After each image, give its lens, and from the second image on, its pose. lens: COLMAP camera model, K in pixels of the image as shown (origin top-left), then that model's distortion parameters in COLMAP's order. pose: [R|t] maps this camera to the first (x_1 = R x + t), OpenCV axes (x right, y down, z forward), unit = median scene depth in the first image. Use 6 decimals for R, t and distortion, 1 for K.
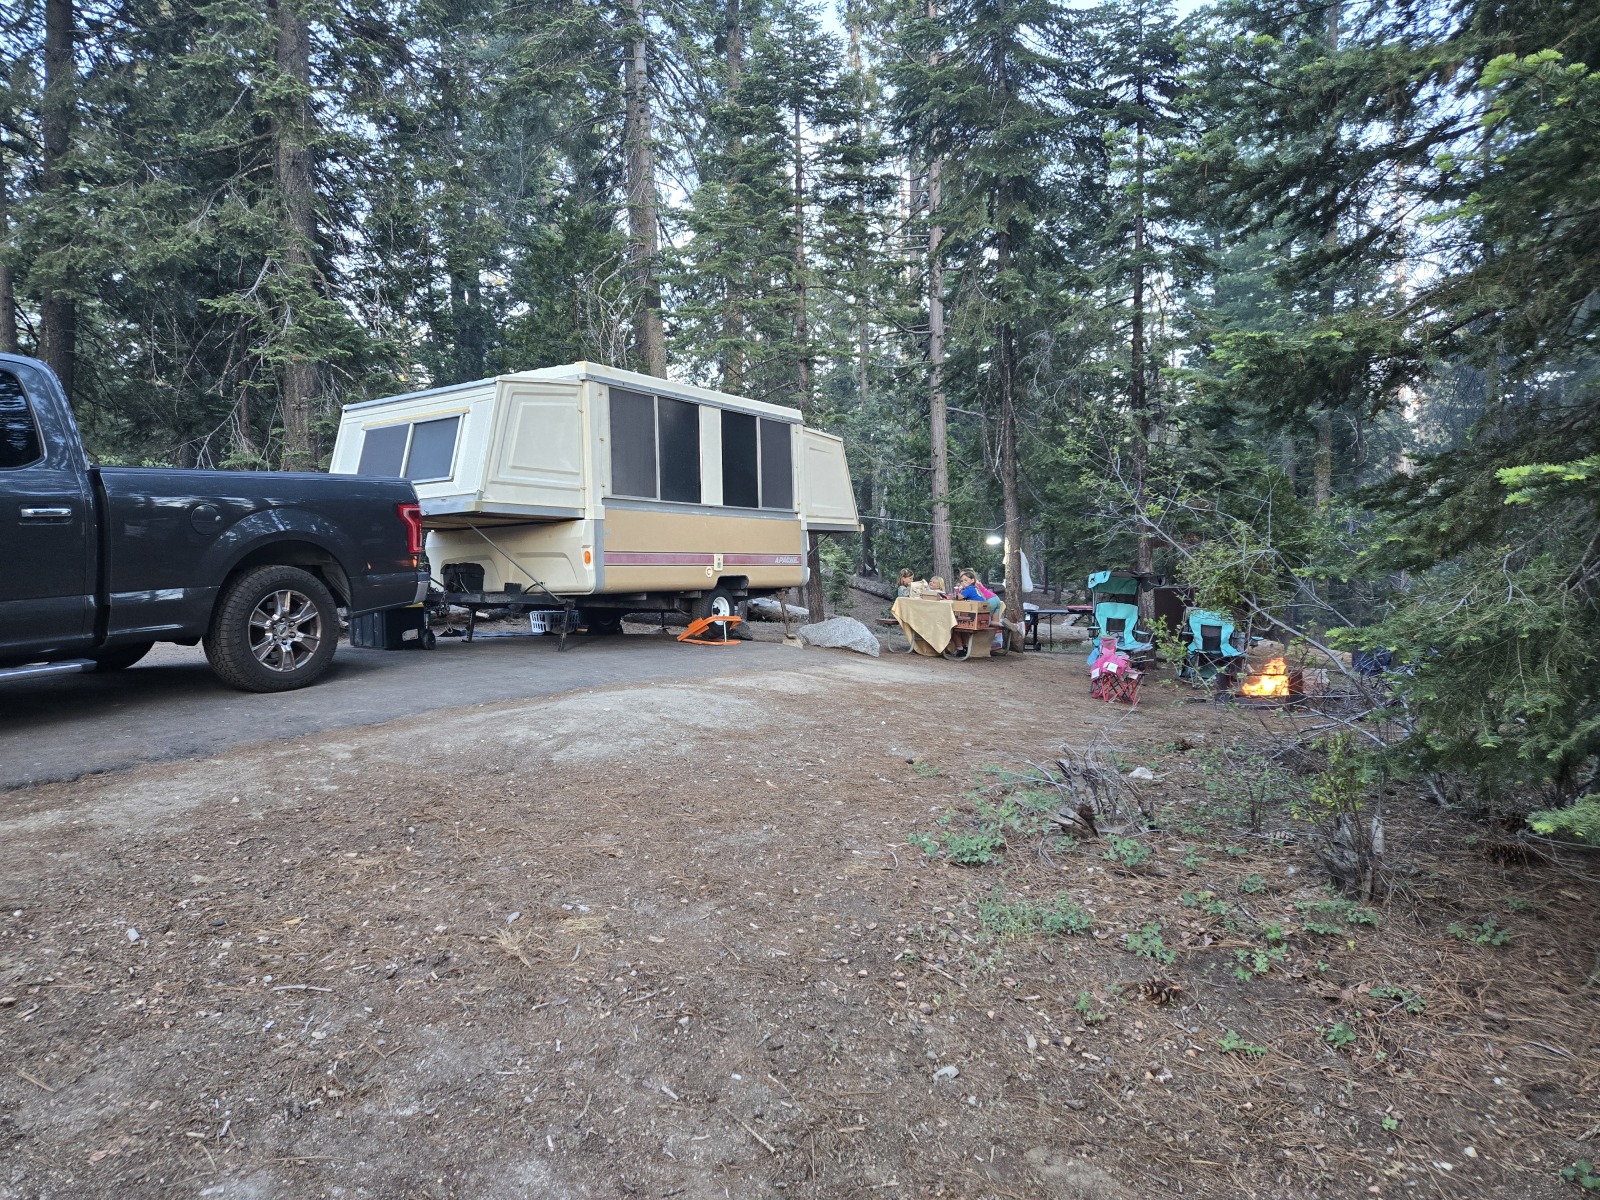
lens RADIAL K [[1060.5, 0, 800.0], [0, 1060.5, 600.0], [0, 0, 1]] dist [0.107456, -0.108856]
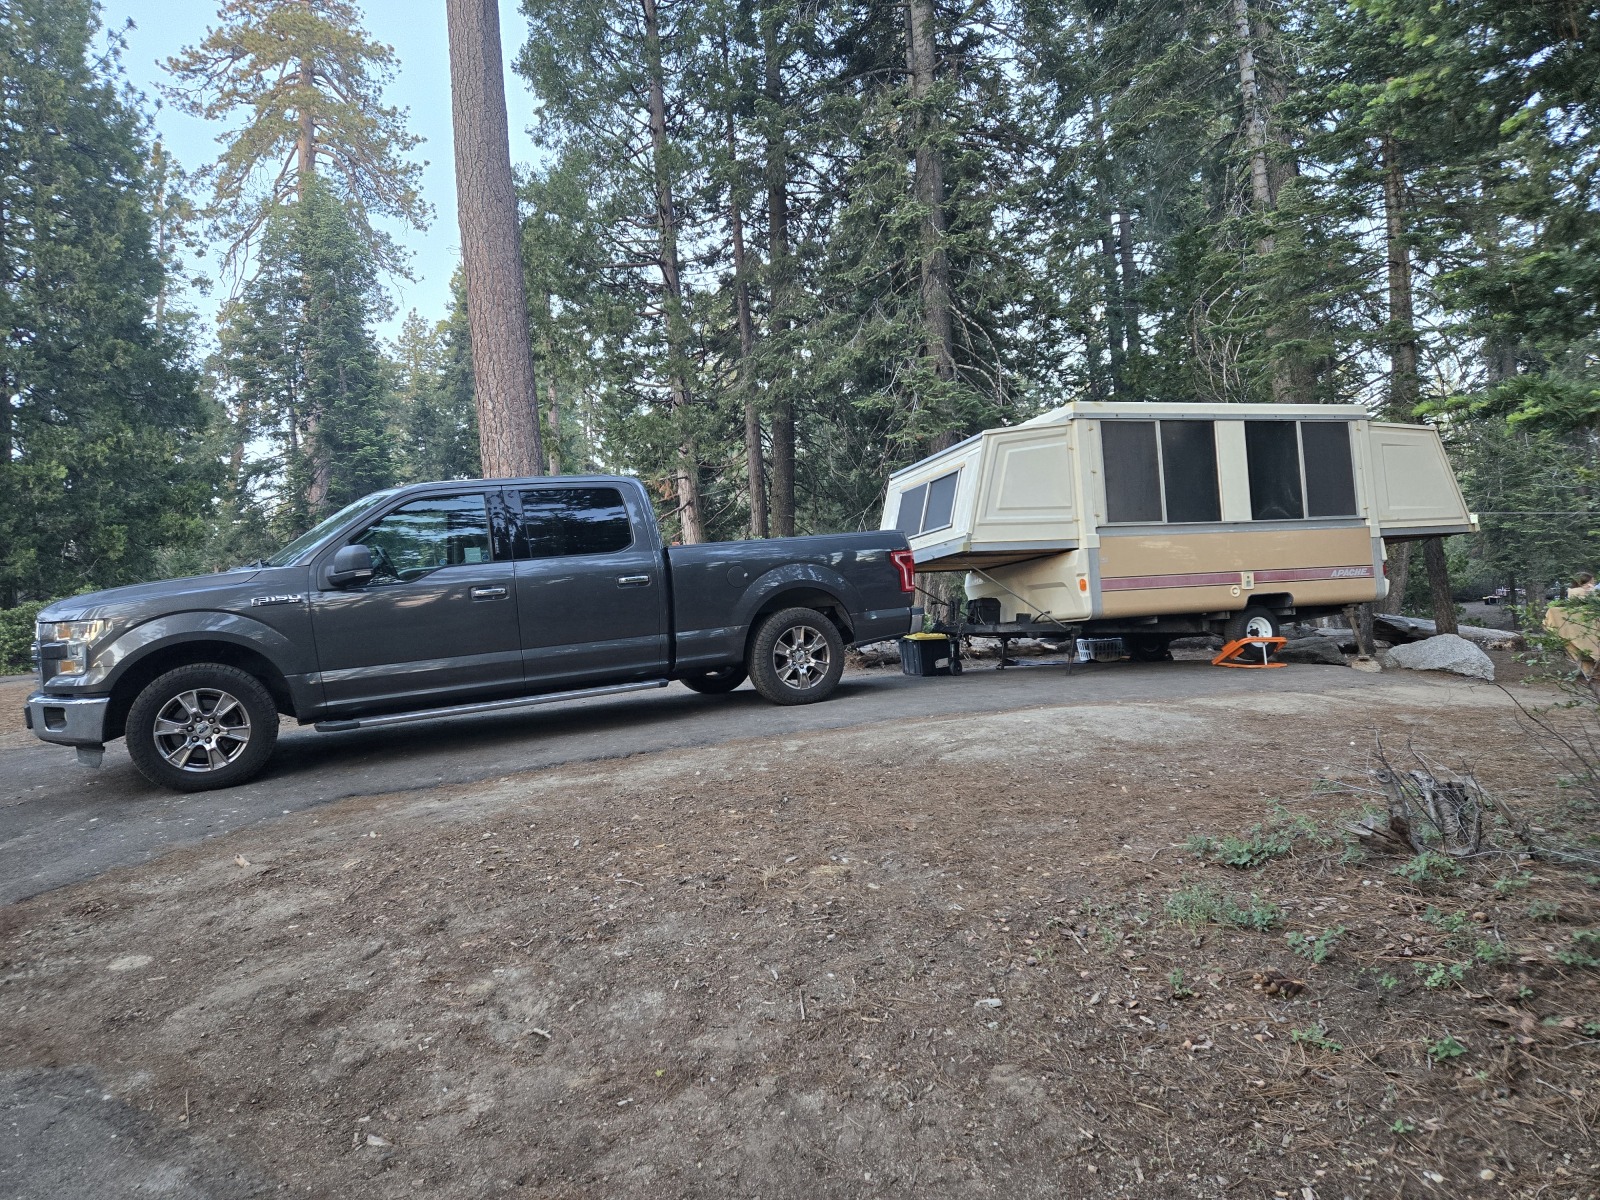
lens RADIAL K [[1072.2, 0, 800.0], [0, 1072.2, 600.0], [0, 0, 1]] dist [0.047862, -0.001405]
pose [[0.793132, -0.063533, -0.605727, 0.219944], [0.039190, 0.997807, -0.053342, 0.020413], [0.607788, 0.018569, 0.793883, -0.012827]]
